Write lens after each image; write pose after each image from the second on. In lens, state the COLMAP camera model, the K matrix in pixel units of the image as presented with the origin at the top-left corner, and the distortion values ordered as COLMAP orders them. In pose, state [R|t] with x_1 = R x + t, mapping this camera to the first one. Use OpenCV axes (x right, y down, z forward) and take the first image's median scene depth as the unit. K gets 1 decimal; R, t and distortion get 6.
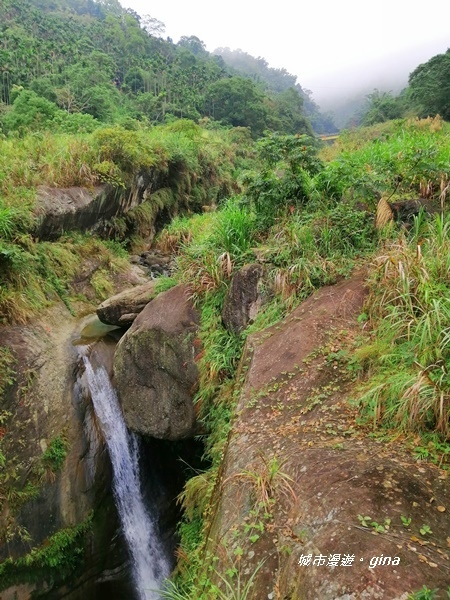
lens RADIAL K [[443.9, 0, 225.0], [0, 443.9, 300.0], [0, 0, 1]] dist [0.064587, -0.083707]
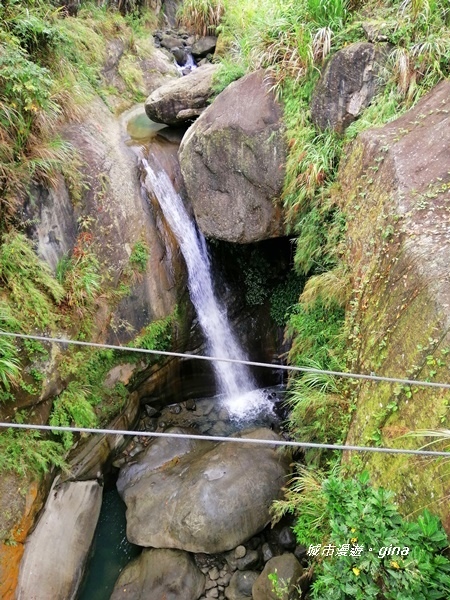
lens RADIAL K [[443.9, 0, 225.0], [0, 443.9, 300.0], [0, 0, 1]] dist [0.064587, -0.083707]
pose [[0.999792, -0.015279, 0.013478, -0.186627], [0.008257, 0.908610, 0.417564, 0.003819], [-0.018626, -0.417366, 0.908548, 0.015670]]
